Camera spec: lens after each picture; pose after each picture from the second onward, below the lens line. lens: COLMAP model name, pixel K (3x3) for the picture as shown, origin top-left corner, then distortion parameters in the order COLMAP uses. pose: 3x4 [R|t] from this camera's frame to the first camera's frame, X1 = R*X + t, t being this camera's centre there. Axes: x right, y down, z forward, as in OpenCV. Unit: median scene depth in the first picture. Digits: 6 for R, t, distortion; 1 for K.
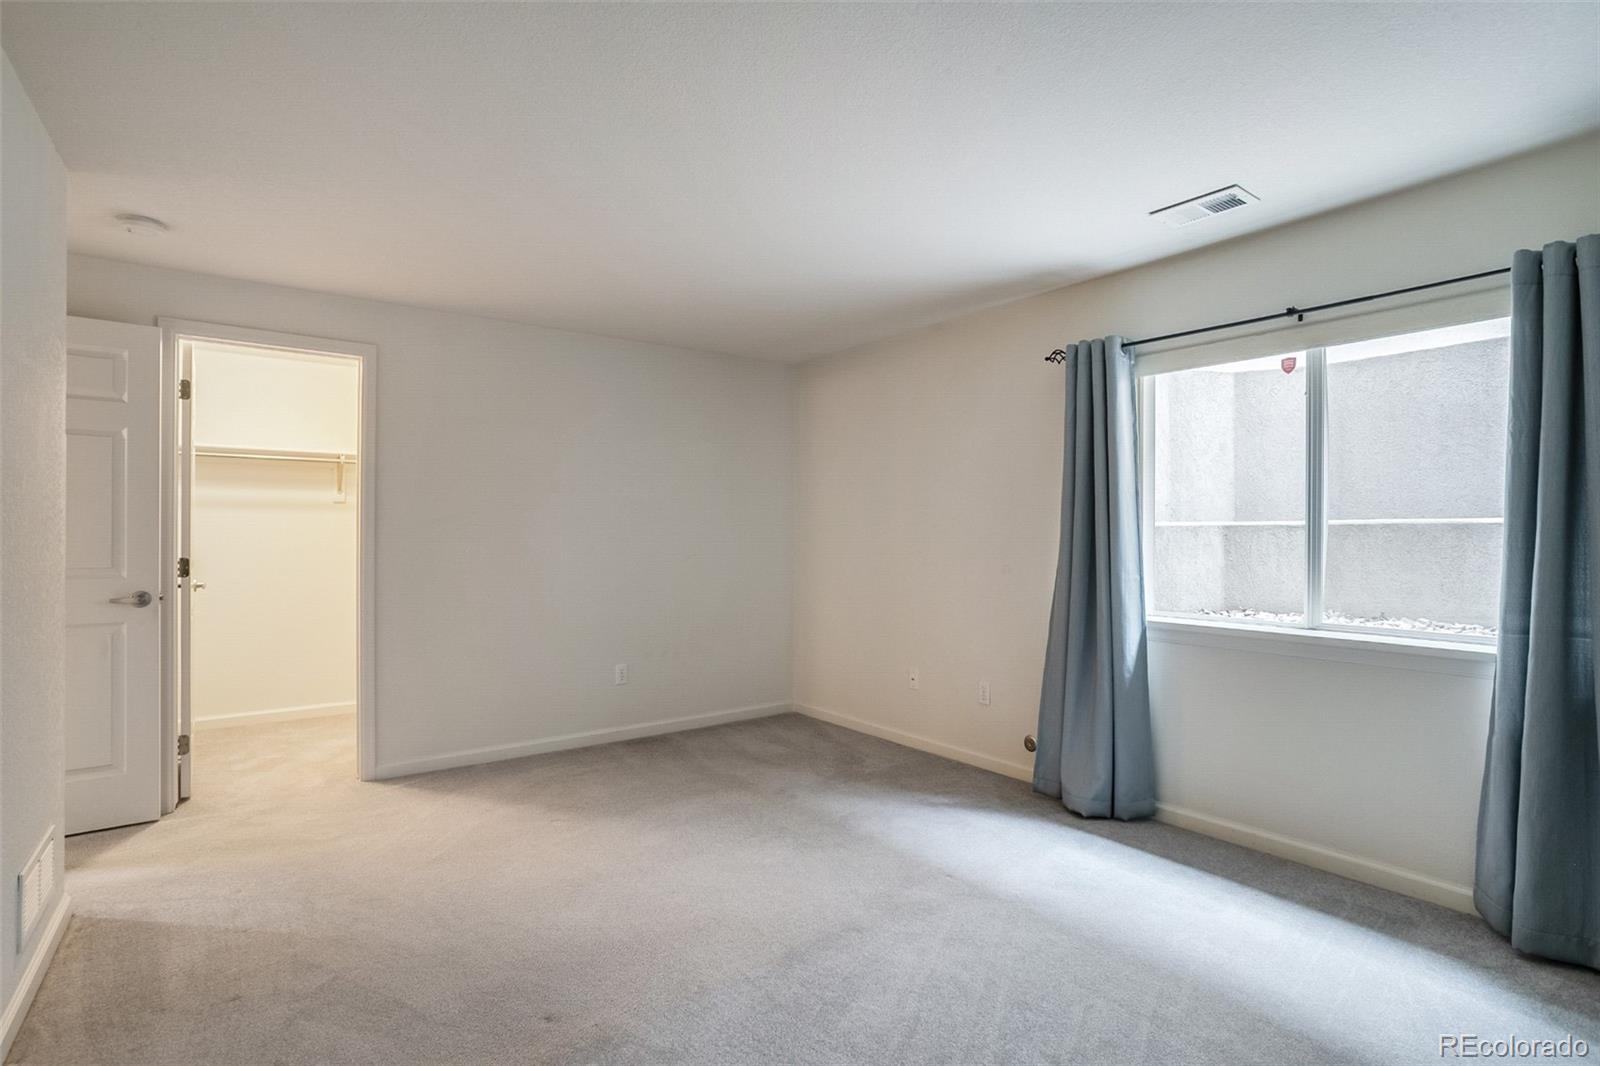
lens RADIAL K [[761.0, 0, 800.0], [0, 761.0, 533.0], [0, 0, 1]] dist [-0.029914, 0.000348]
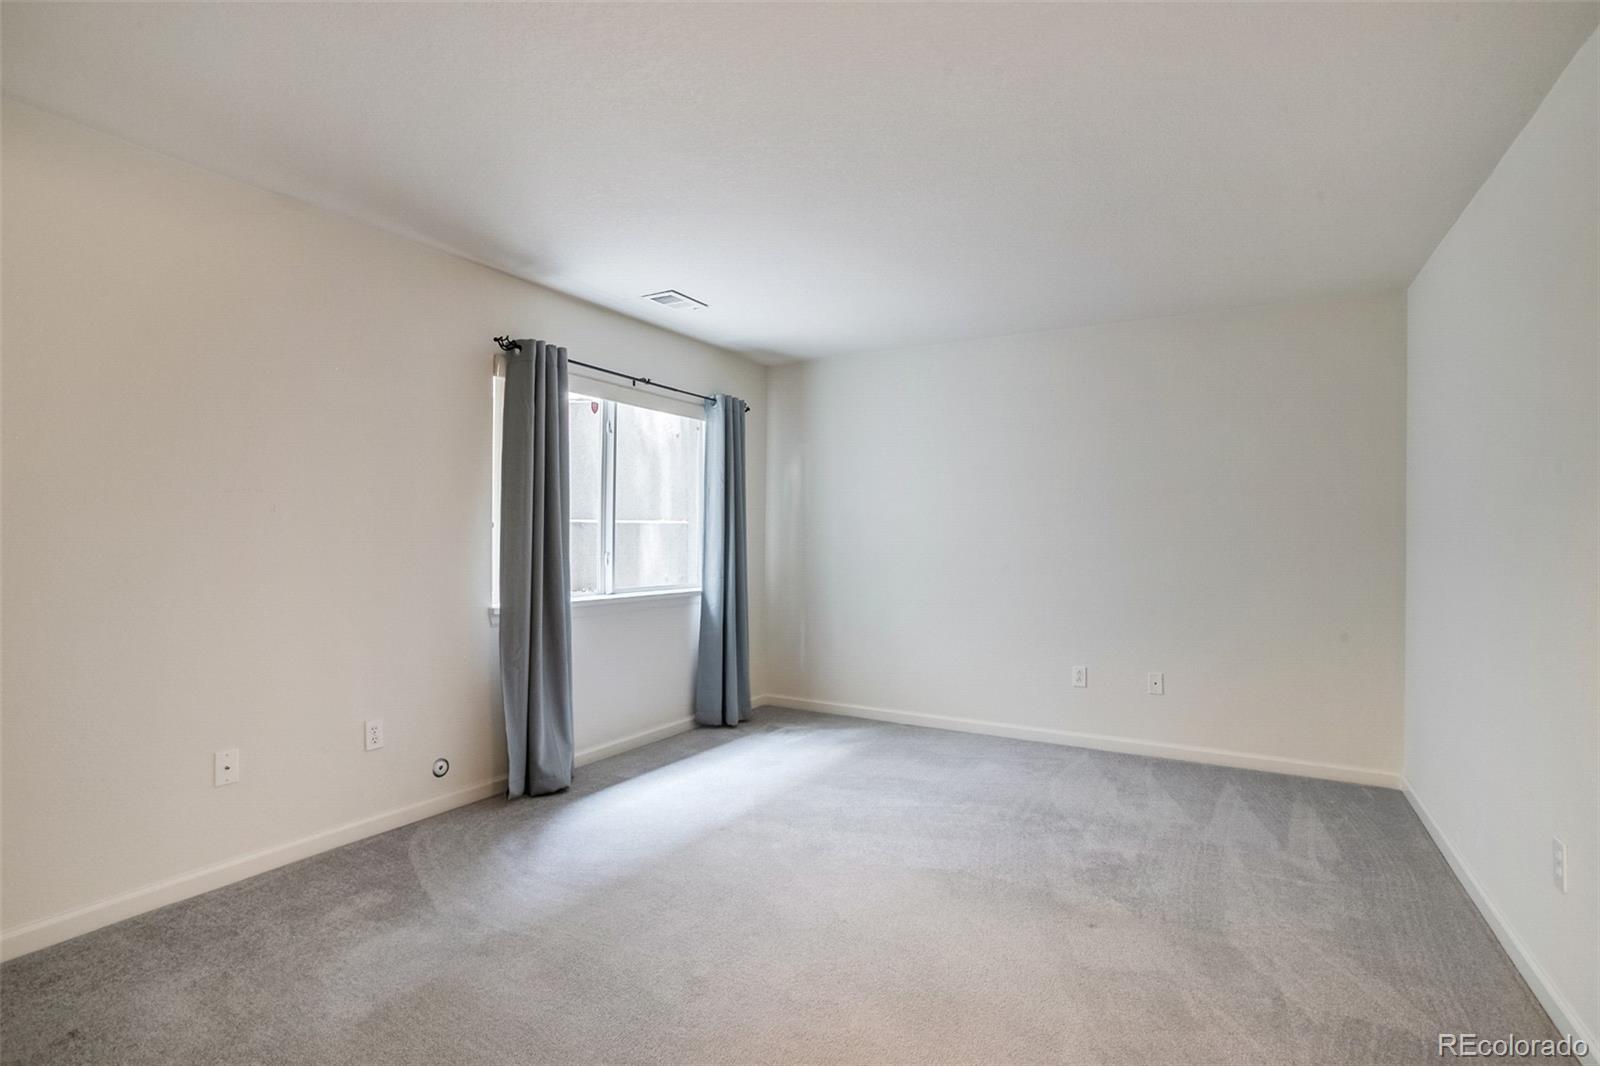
lens RADIAL K [[761.0, 0, 800.0], [0, 761.0, 533.0], [0, 0, 1]] dist [-0.029914, 0.000348]
pose [[-0.373759, 0.002304, 0.927523, -0.820671], [-0.005720, 0.999972, -0.004788, 0.015457], [-0.927508, -0.007095, -0.373735, 1.202159]]
